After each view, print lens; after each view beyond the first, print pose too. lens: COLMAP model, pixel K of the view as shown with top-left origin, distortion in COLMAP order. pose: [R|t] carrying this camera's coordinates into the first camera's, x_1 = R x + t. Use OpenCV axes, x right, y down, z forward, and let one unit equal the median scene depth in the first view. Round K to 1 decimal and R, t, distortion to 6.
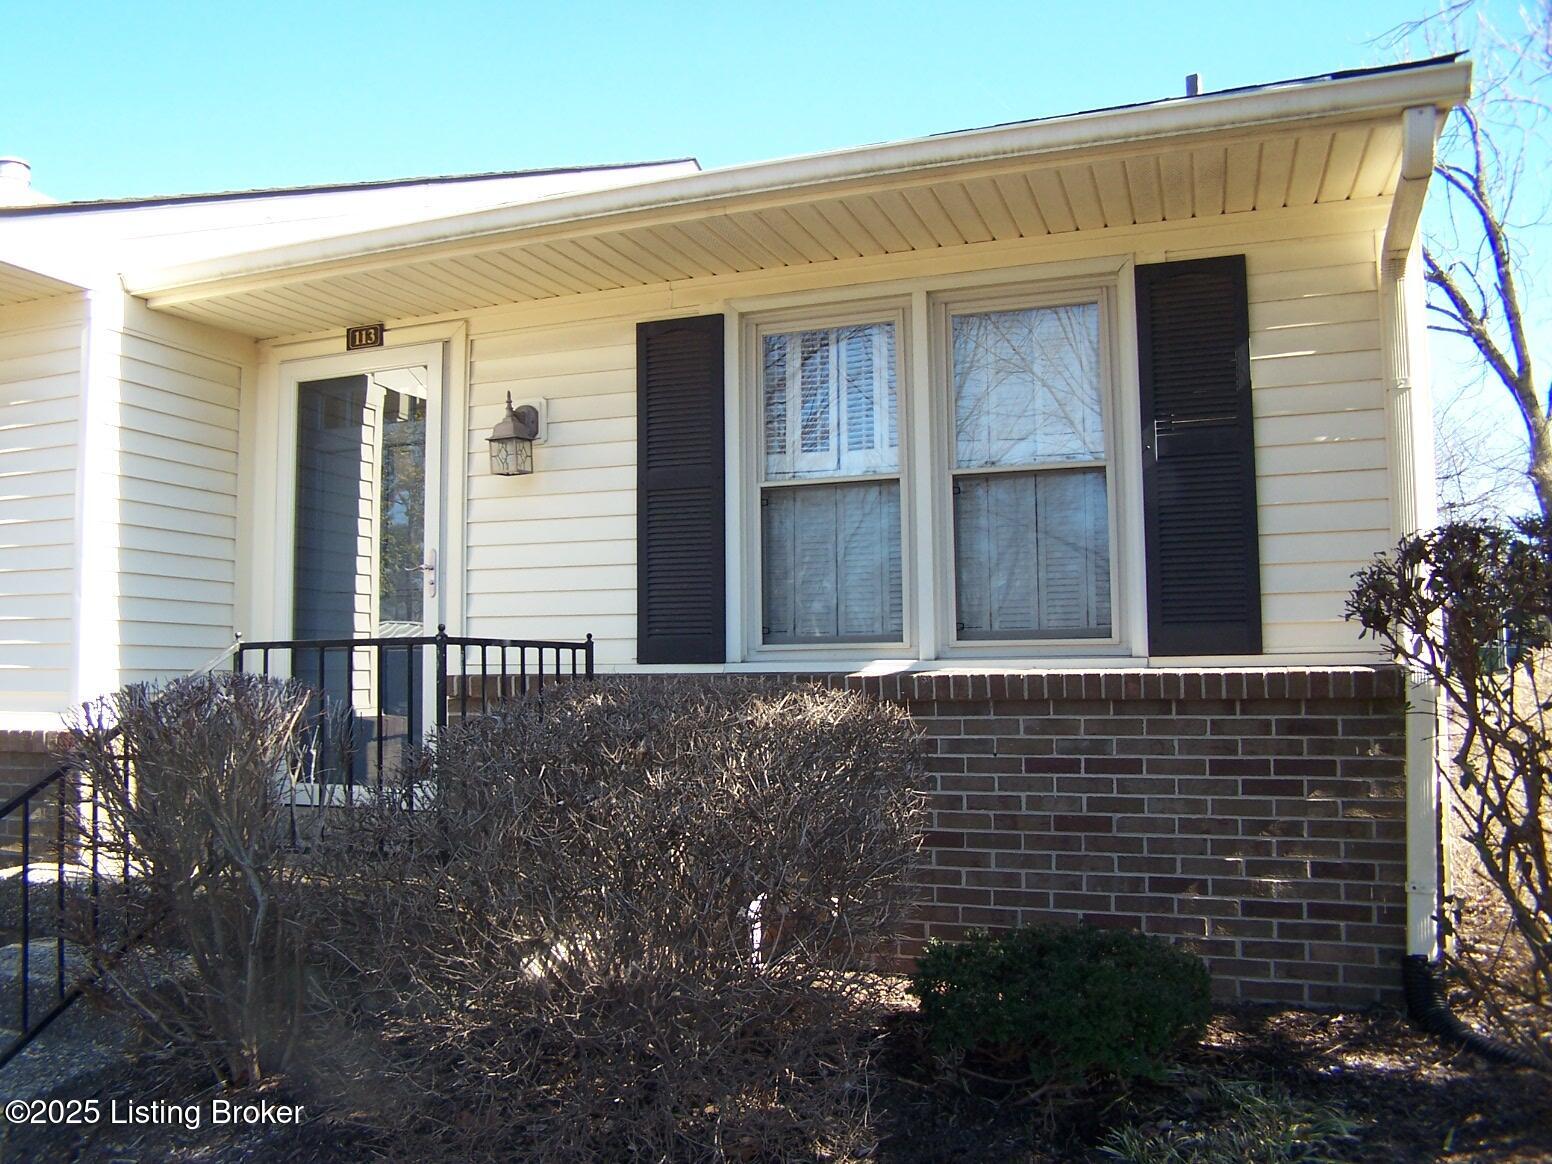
lens RADIAL K [[1284.5, 0, 776.0], [0, 1284.5, 582.0], [0, 0, 1]] dist [-0.148411, 0.110647]
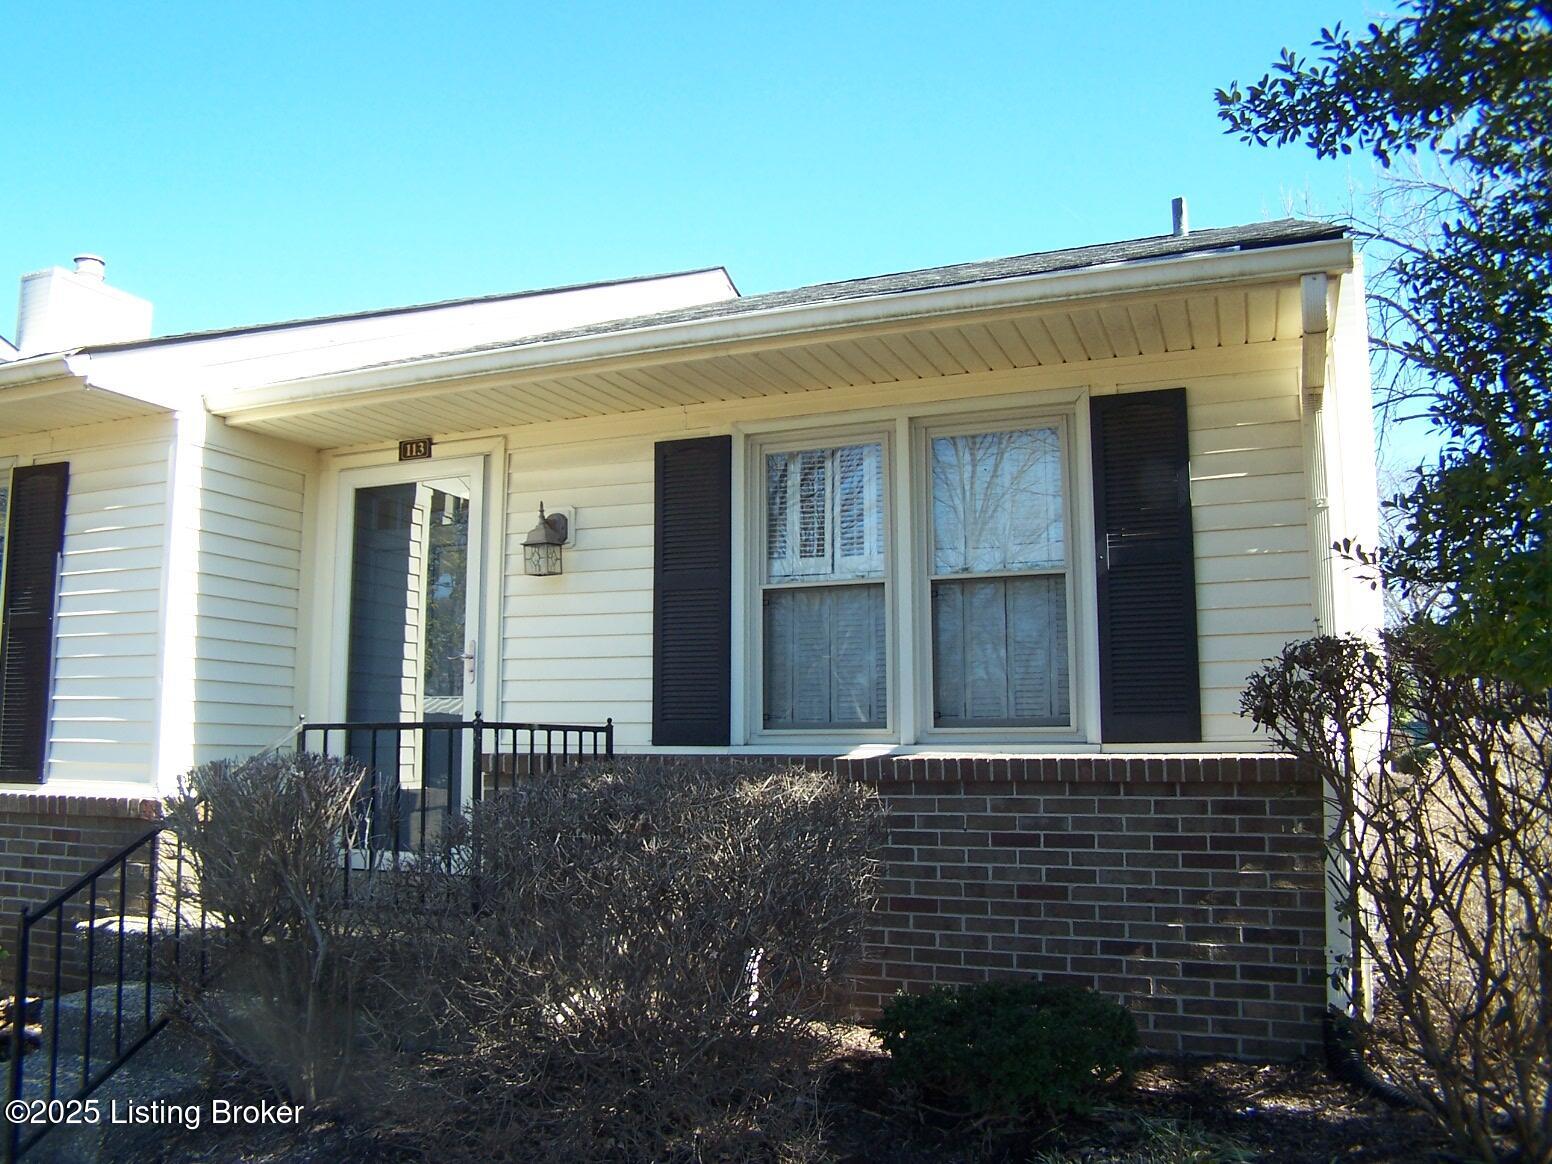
lens RADIAL K [[1284.5, 0, 776.0], [0, 1284.5, 582.0], [0, 0, 1]] dist [-0.148411, 0.110647]
pose [[0.999463, 0.004491, -0.032470, 0.041058], [-0.006354, 0.998325, -0.057507, -0.017447], [0.032158, 0.057683, 0.997817, -0.140465]]
